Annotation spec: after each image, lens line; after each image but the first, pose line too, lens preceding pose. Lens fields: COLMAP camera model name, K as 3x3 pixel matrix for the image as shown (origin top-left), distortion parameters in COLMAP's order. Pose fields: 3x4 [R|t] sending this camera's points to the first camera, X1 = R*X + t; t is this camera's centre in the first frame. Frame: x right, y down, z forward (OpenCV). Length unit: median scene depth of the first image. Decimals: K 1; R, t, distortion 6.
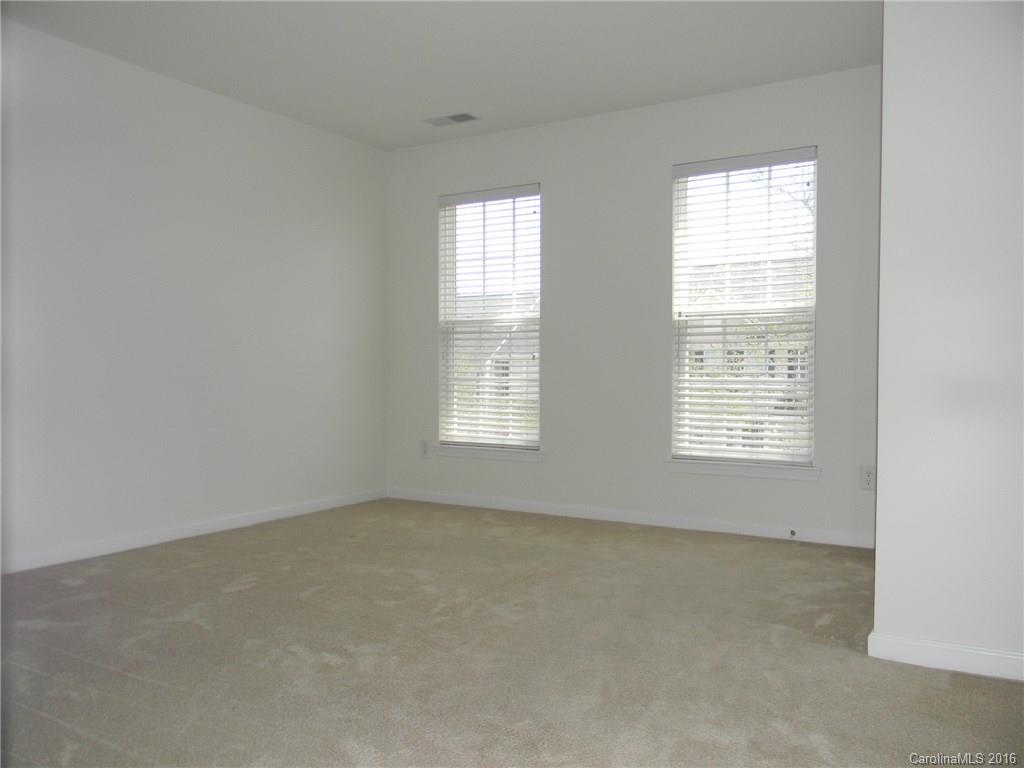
lens RADIAL K [[818.7, 0, 507.4], [0, 818.7, 383.6], [0, 0, 1]] dist [0.031024, -0.039750]
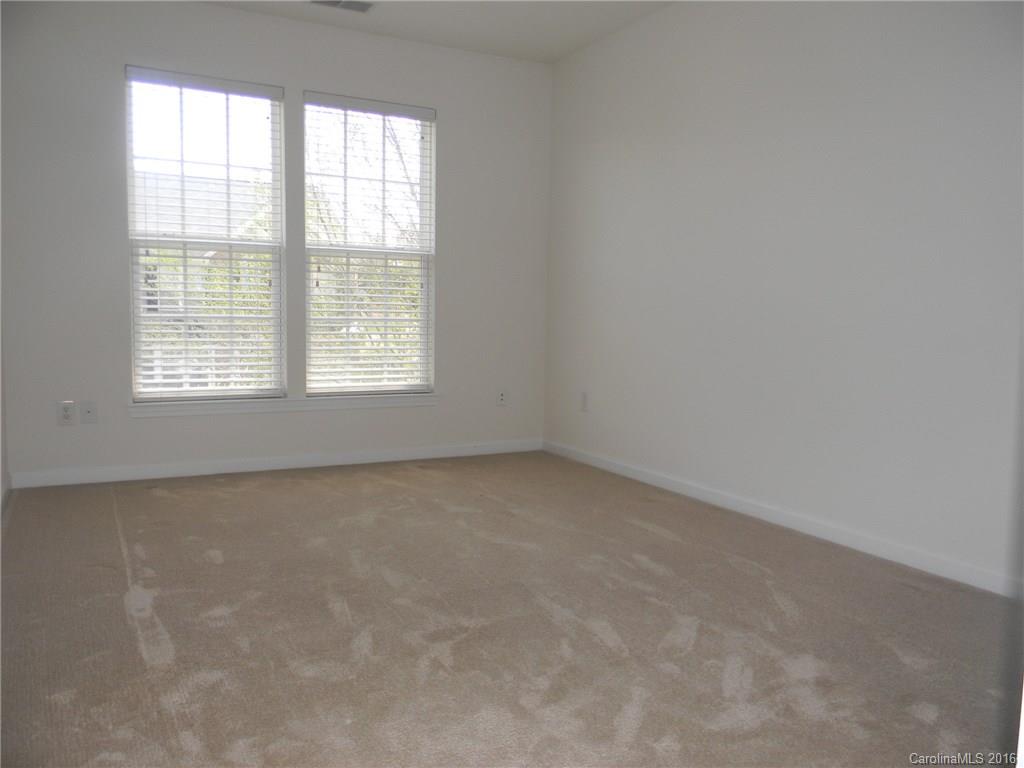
lens RADIAL K [[818.7, 0, 507.4], [0, 818.7, 383.6], [0, 0, 1]] dist [0.031024, -0.039750]
pose [[0.506203, -0.069115, 0.859640, -0.570325], [-0.002382, 0.996668, 0.081535, -0.007215], [-0.862411, -0.043321, 0.504352, 0.339378]]
